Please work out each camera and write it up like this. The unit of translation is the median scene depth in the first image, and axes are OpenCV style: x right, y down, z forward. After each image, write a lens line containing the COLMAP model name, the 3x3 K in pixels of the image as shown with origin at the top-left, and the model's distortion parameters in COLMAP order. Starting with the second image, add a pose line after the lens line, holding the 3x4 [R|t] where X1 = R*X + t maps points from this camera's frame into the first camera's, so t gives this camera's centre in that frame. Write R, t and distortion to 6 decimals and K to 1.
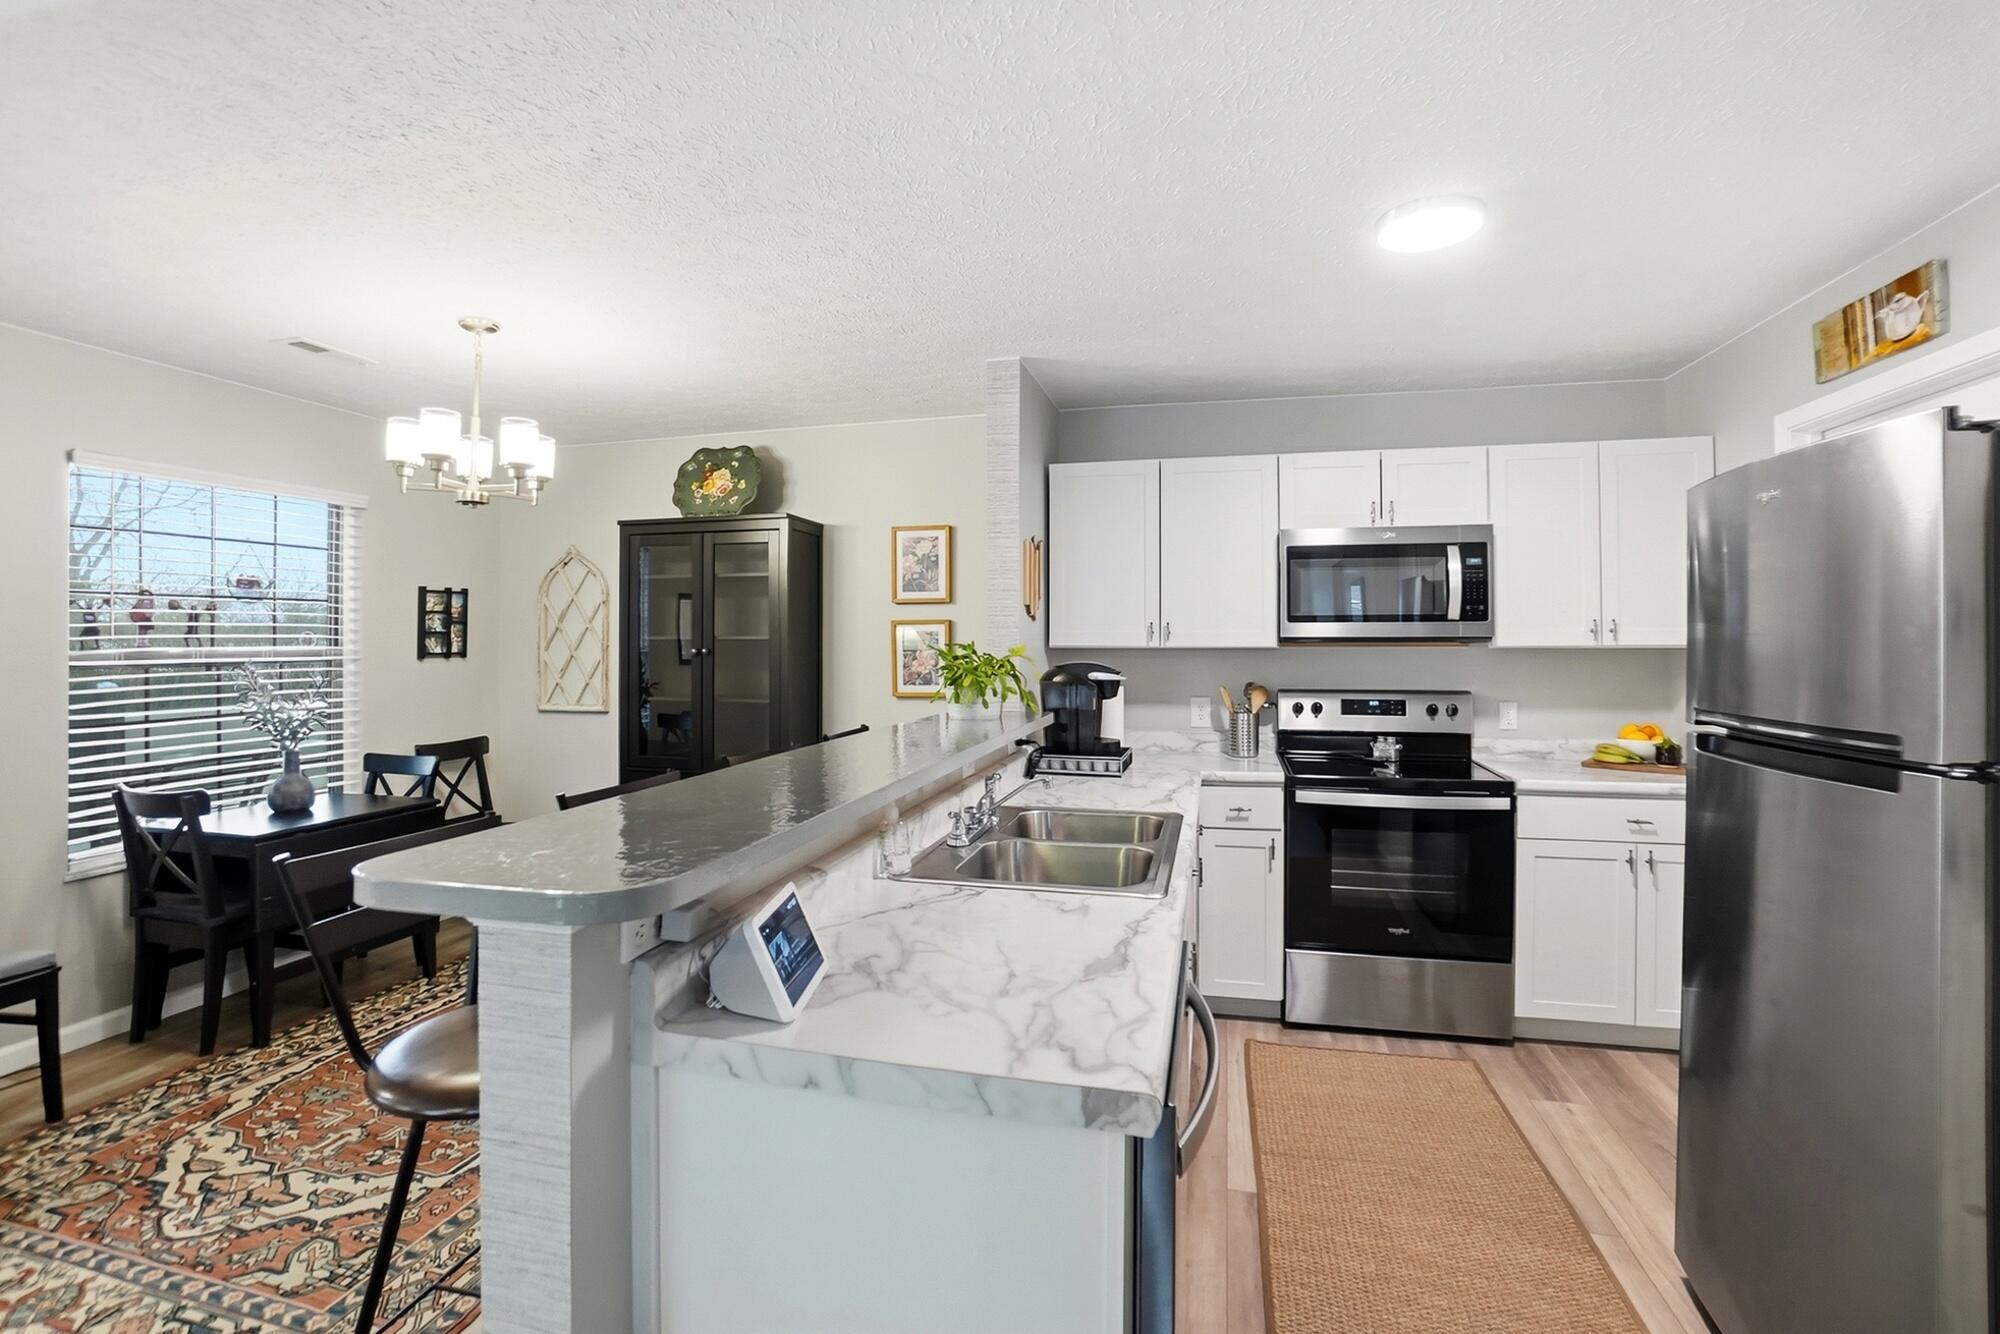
lens RADIAL K [[918.1, 0, 1004.2], [0, 918.1, 641.2], [0, 0, 1]] dist [-0.067818, 0.024483]
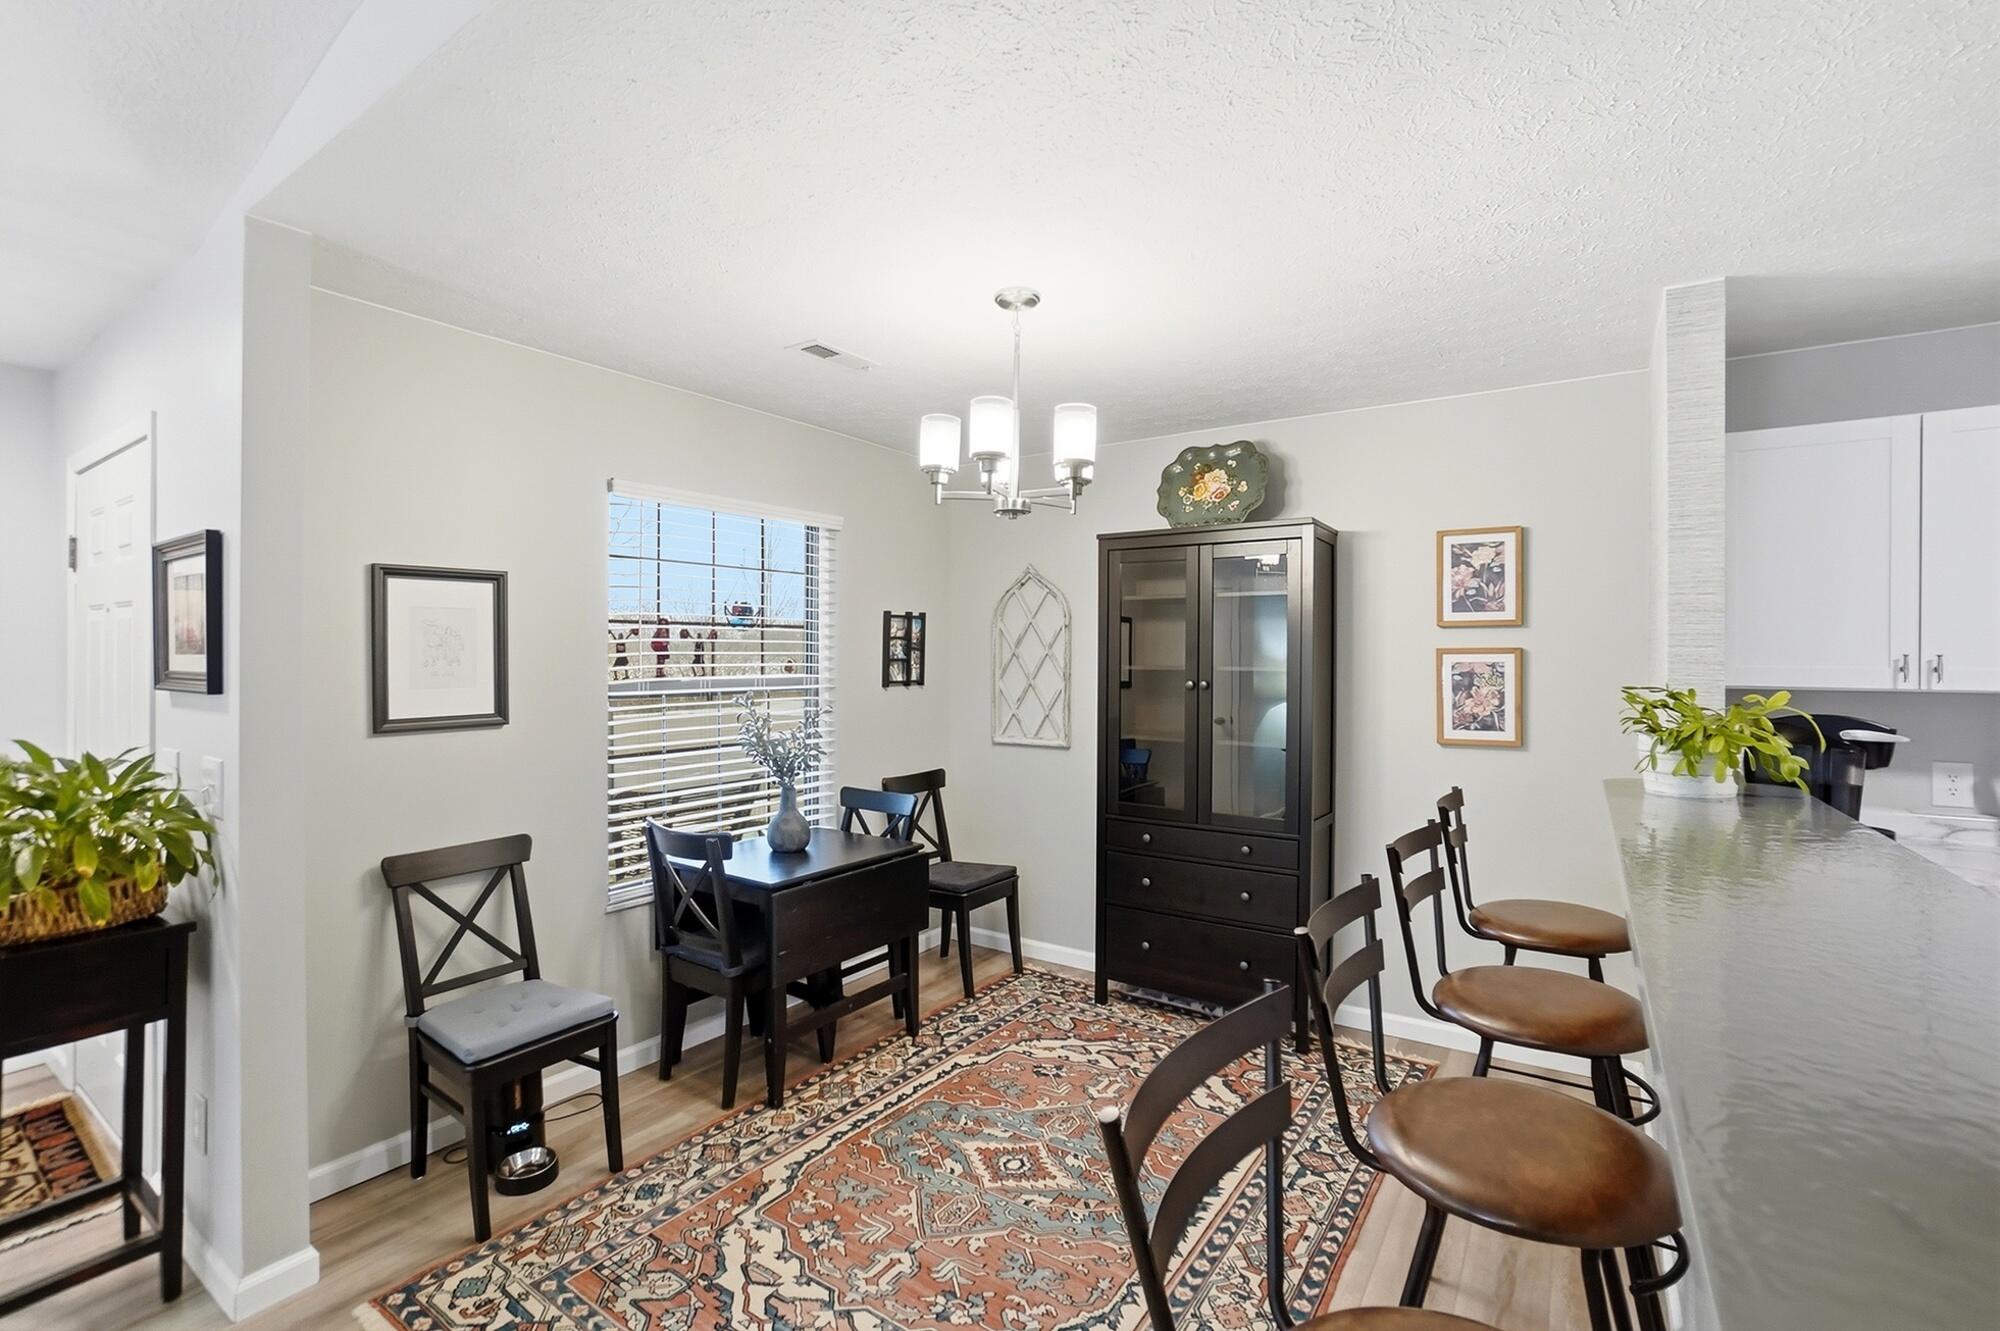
lens RADIAL K [[907.8, 0, 998.0], [0, 907.8, 662.2], [0, 0, 1]] dist [-0.088112, 0.054802]
pose [[0.940268, 0.006085, -0.340381, -0.265602], [-0.004140, 0.999971, 0.006442, -0.016951], [0.340410, -0.004649, 0.940266, 0.170204]]
